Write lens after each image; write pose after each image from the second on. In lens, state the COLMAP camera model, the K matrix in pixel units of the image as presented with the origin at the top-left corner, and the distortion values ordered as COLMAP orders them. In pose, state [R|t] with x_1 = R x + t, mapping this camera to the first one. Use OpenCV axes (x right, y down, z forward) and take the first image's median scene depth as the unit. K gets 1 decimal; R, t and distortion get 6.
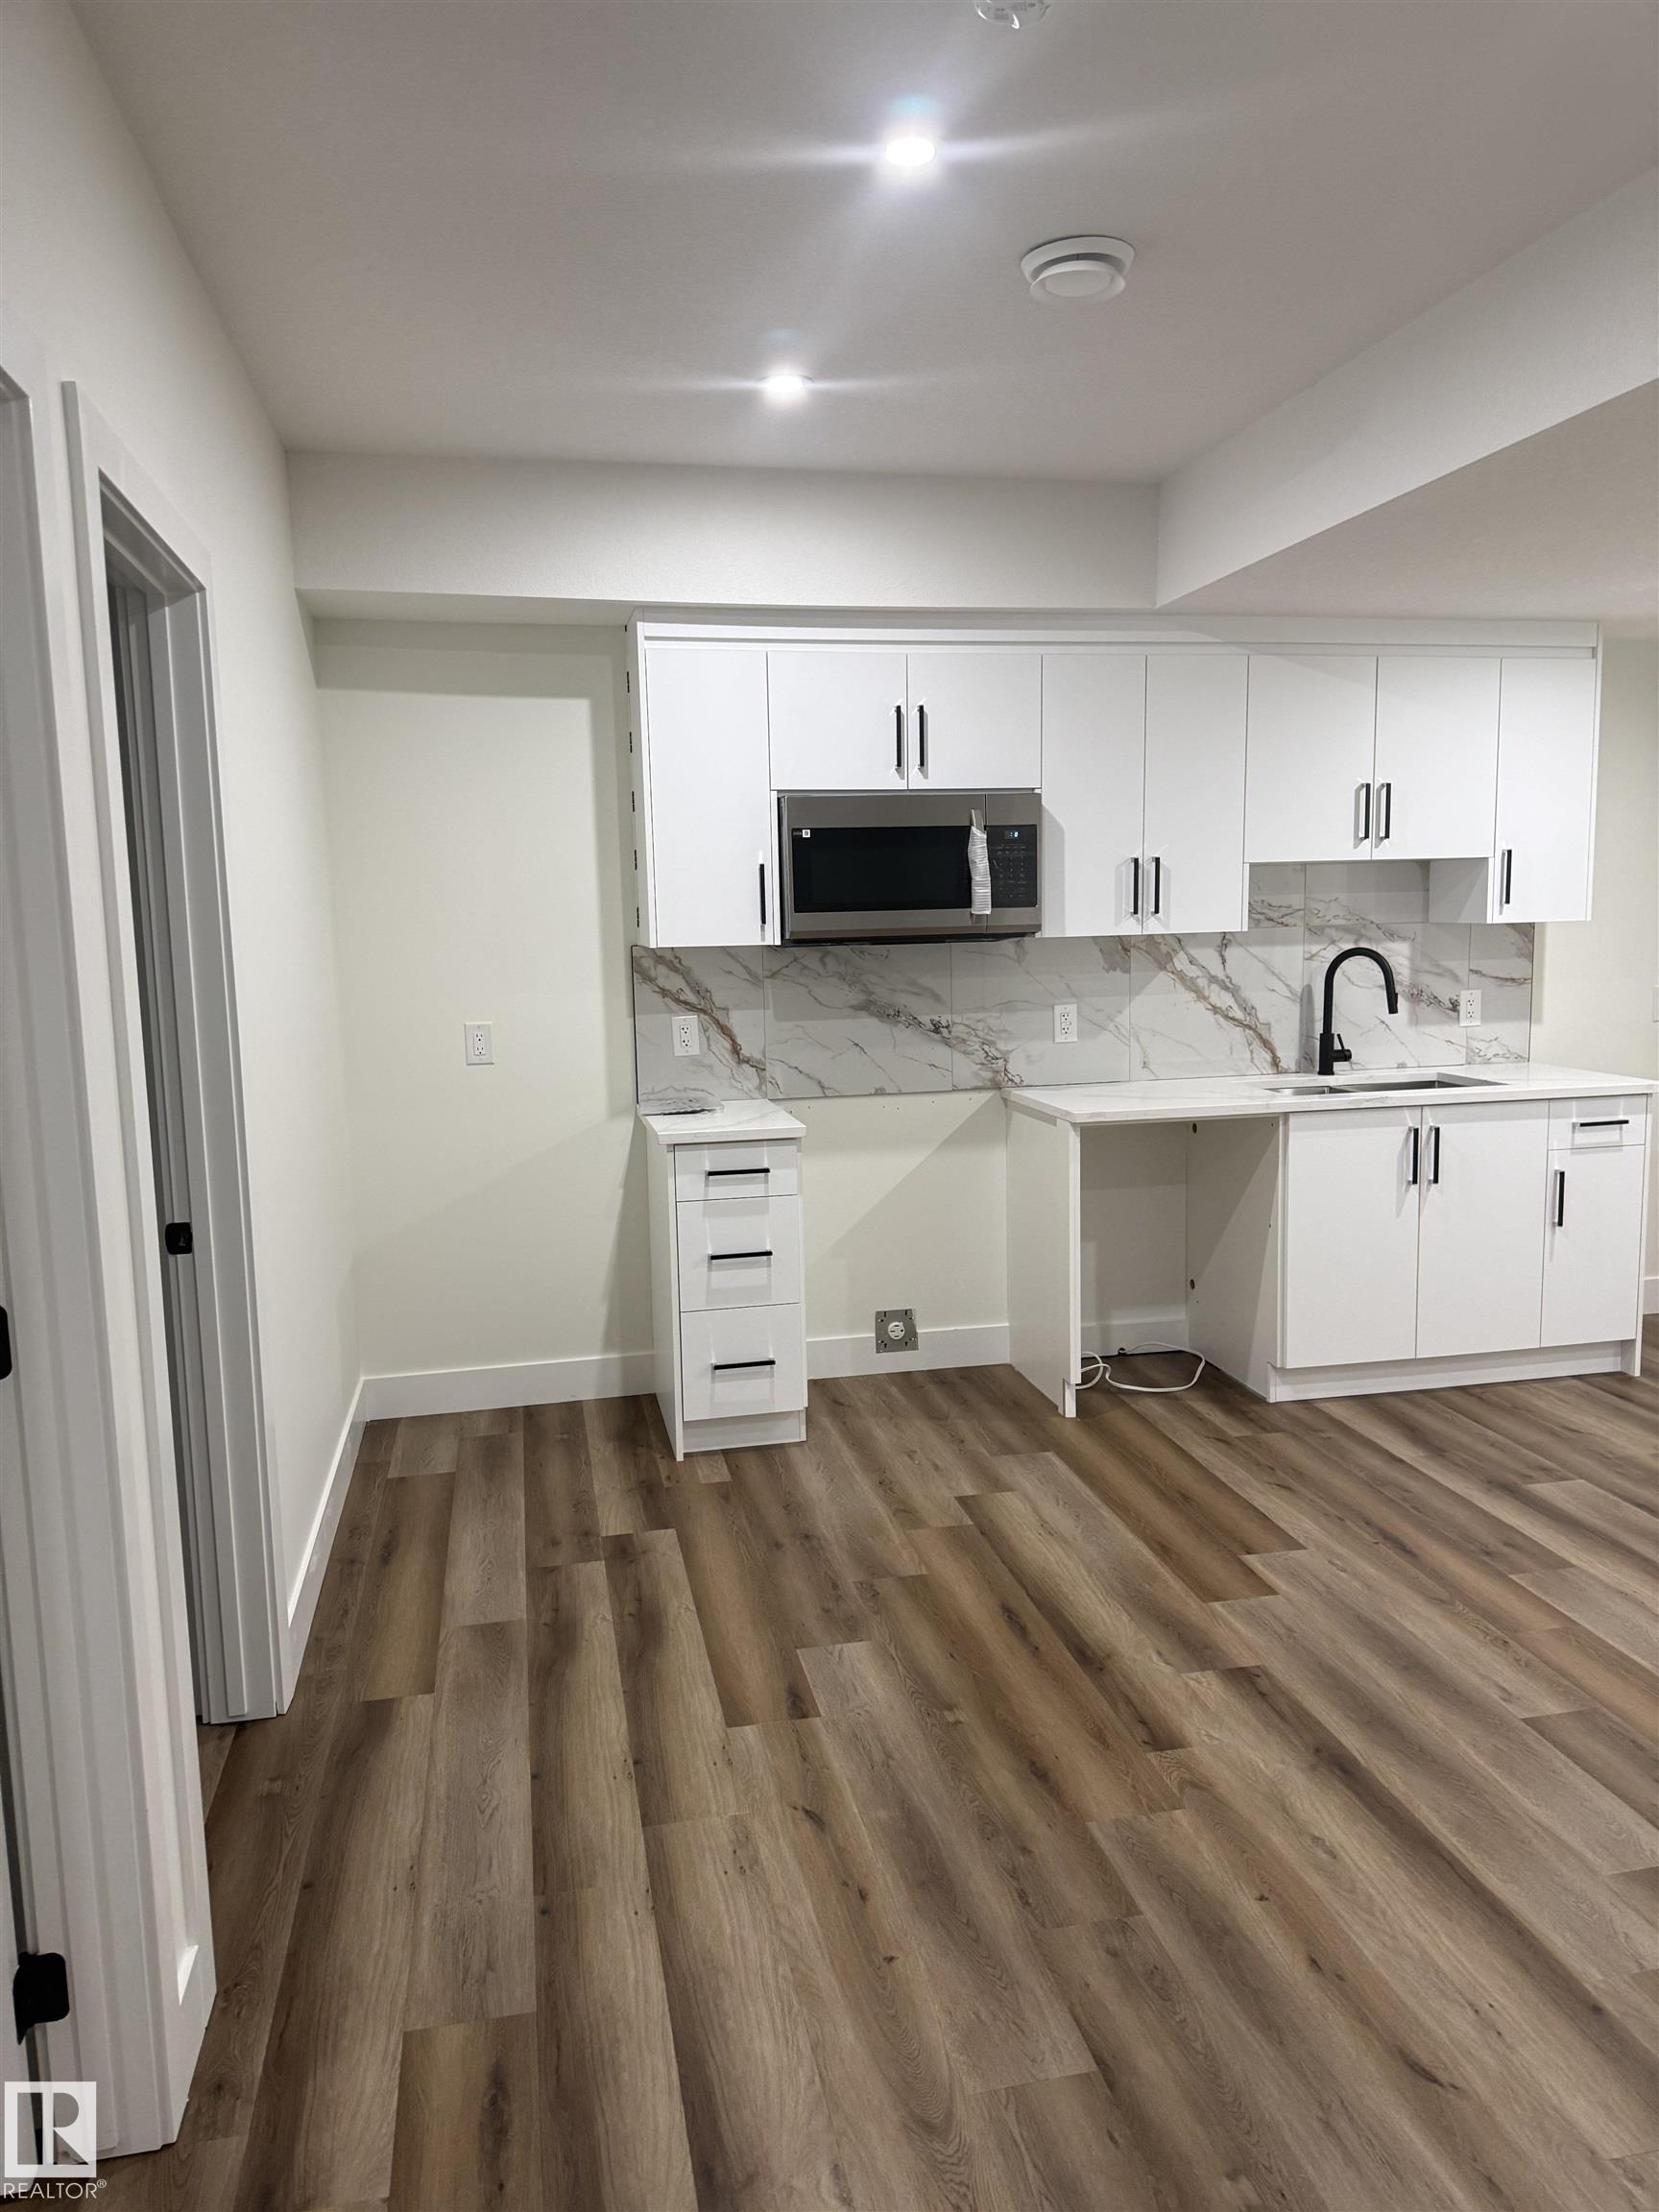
lens RADIAL K [[1561.3, 0, 836.3], [0, 1561.3, 1103.8], [0, 0, 1]] dist [0.046383, -0.050148]
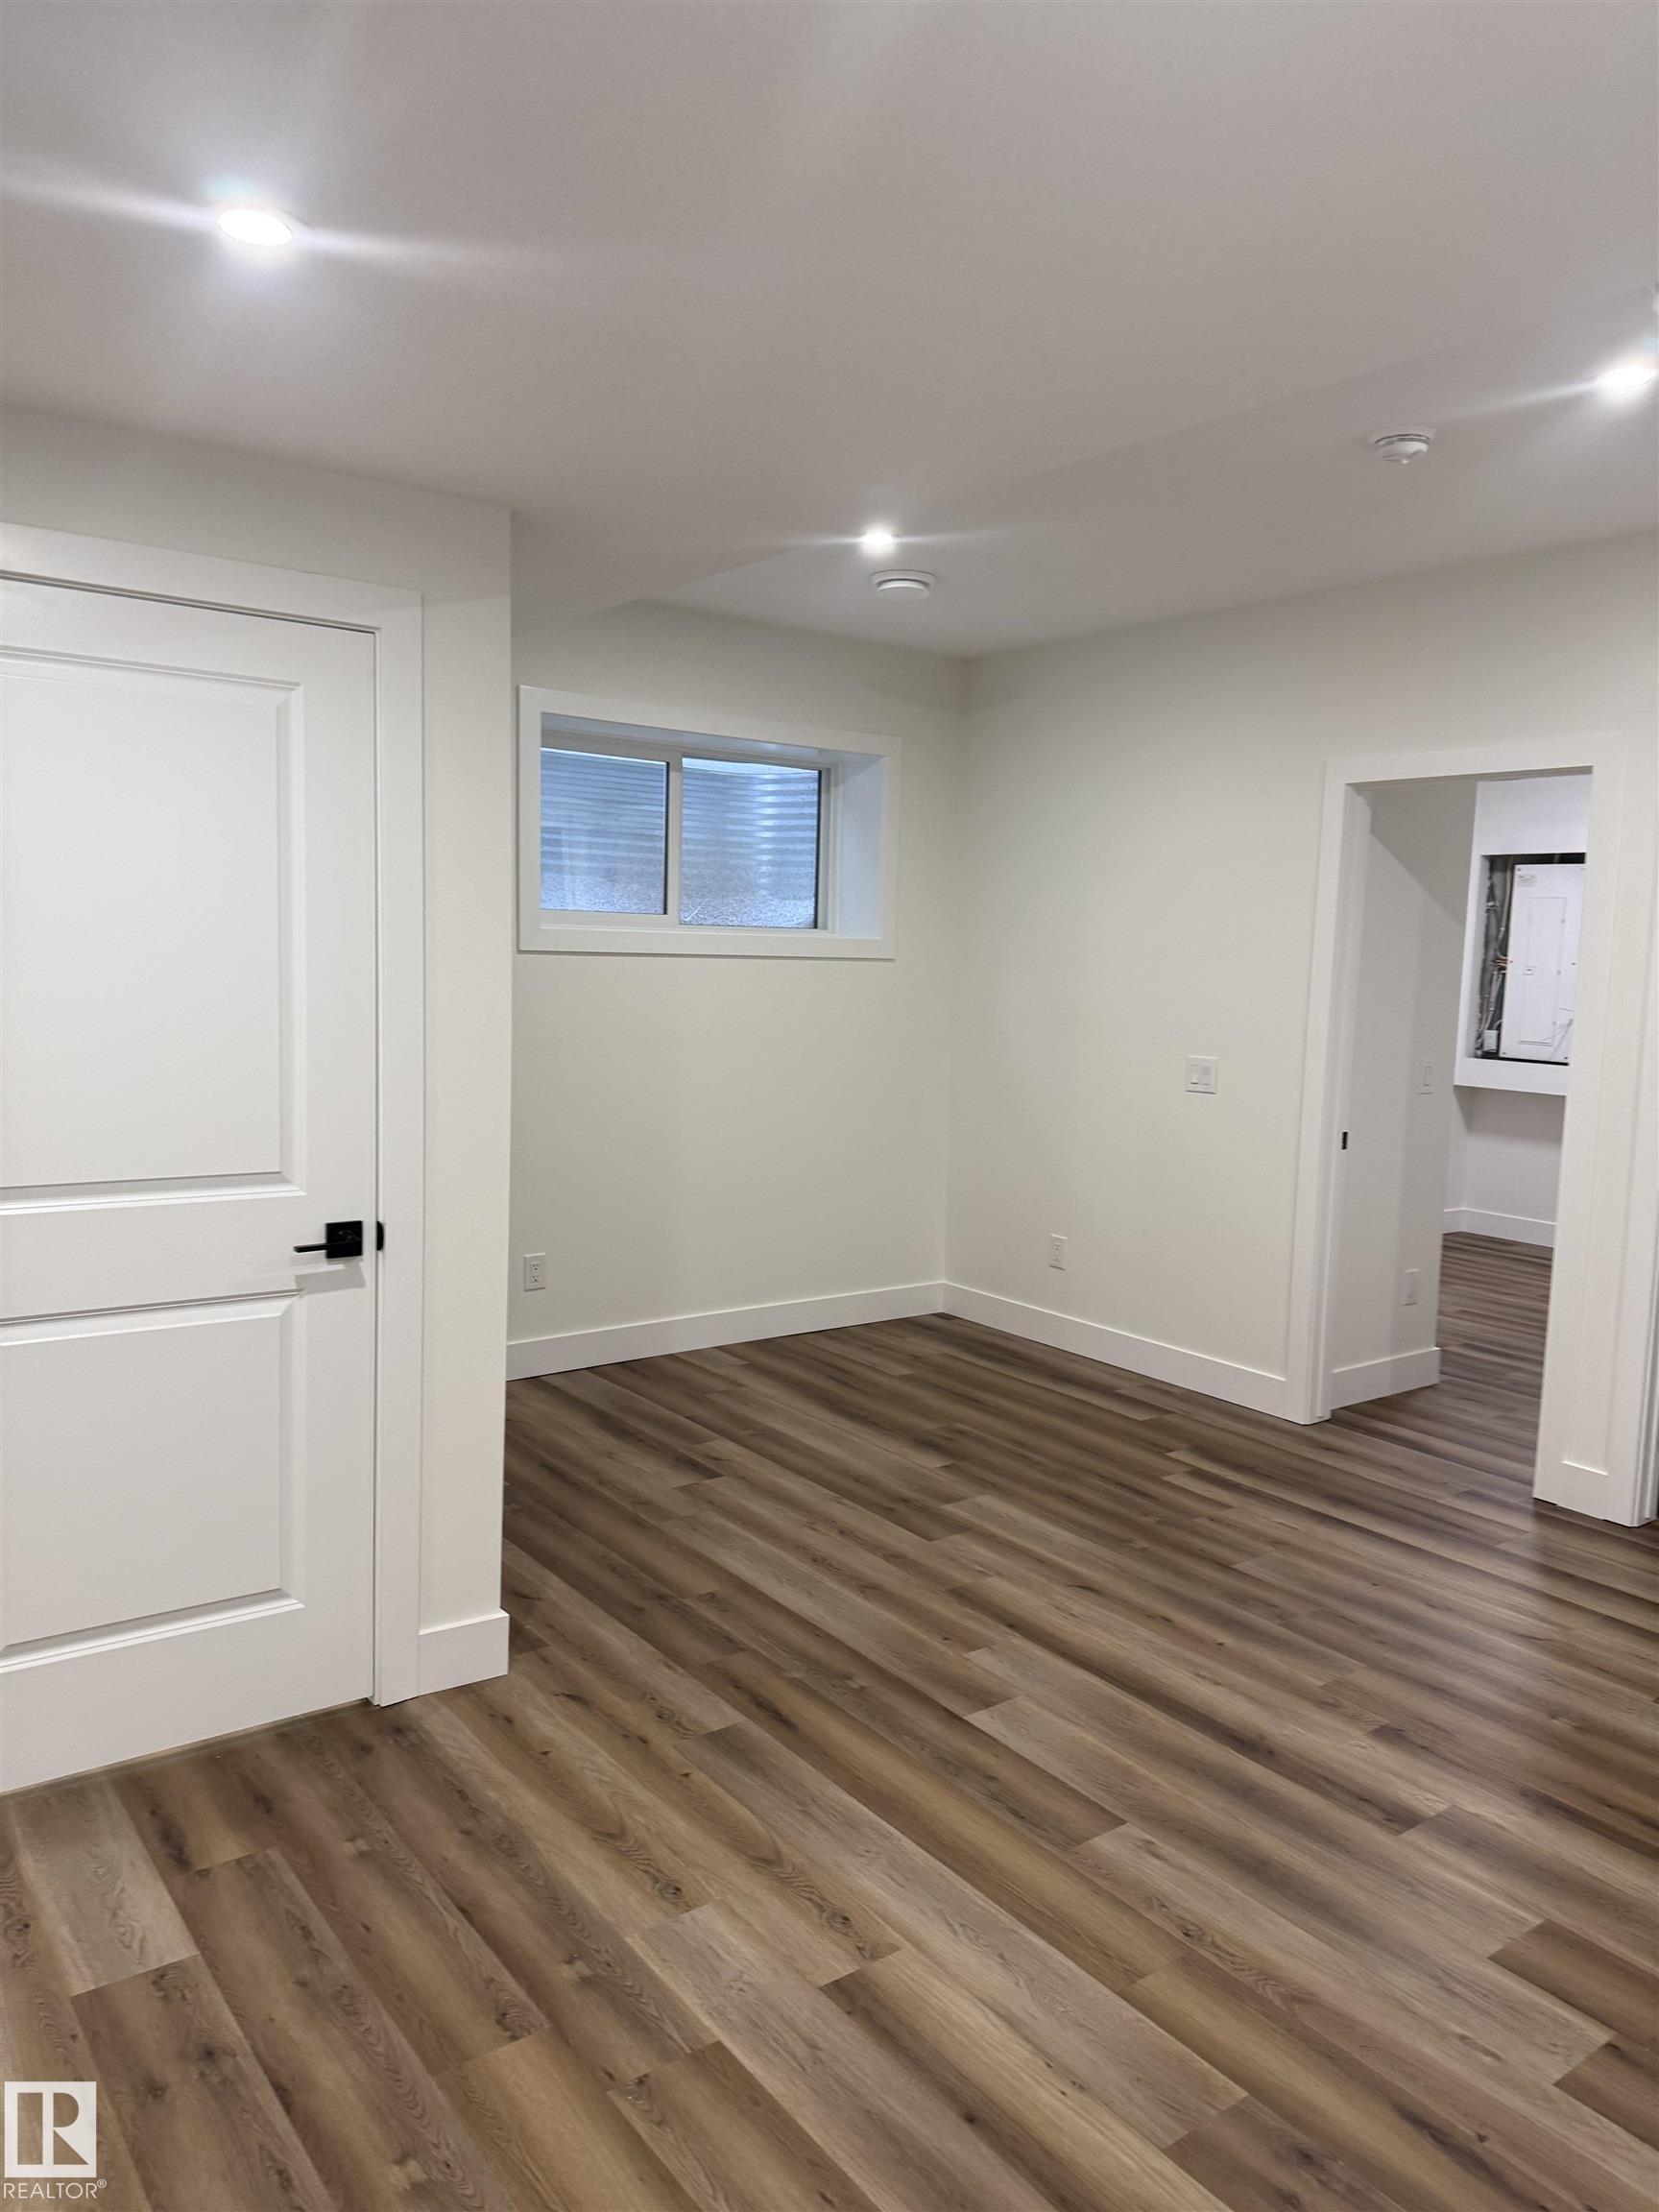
lens RADIAL K [[1561.3, 0, 832.2], [0, 1561.3, 1108.5], [0, 0, 1]] dist [0.046383, -0.050148]
pose [[-0.908277, 0.036187, -0.416801, 0.867709], [-0.066865, 0.970890, 0.230003, -0.212012], [0.412991, 0.236776, -0.879418, 1.473925]]
